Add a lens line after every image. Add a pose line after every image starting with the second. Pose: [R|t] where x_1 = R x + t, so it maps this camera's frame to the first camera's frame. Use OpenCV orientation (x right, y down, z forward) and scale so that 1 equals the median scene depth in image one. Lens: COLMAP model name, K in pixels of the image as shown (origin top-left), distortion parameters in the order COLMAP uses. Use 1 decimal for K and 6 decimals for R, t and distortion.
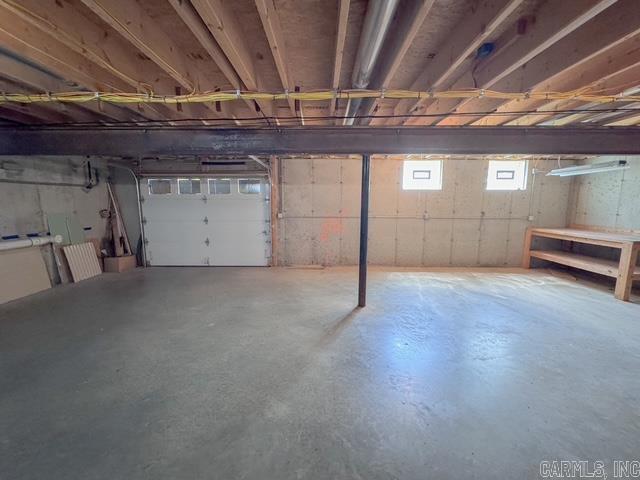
lens RADIAL K [[255.5, 0, 318.7], [0, 255.5, 239.2], [0, 0, 1]] dist [-0.002278, 0.000171]
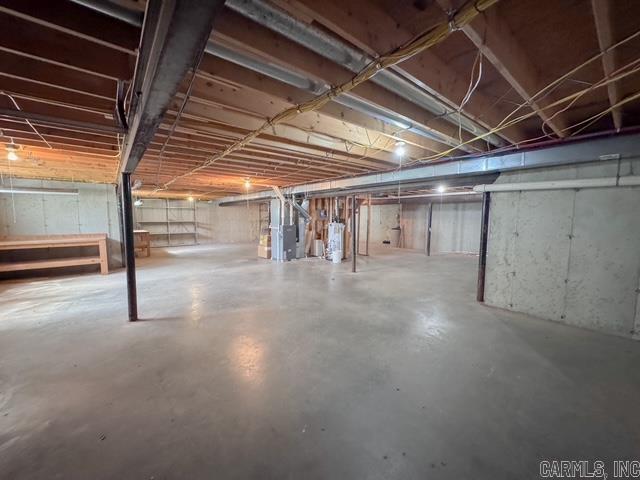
lens RADIAL K [[255.5, 0, 319.8], [0, 255.5, 241.4], [0, 0, 1]] dist [-0.002278, 0.000171]
pose [[-0.643421, -0.068143, 0.762473, -0.919136], [0.101644, 0.979606, 0.173322, -0.121706], [-0.758734, 0.189020, -0.623373, 0.906003]]
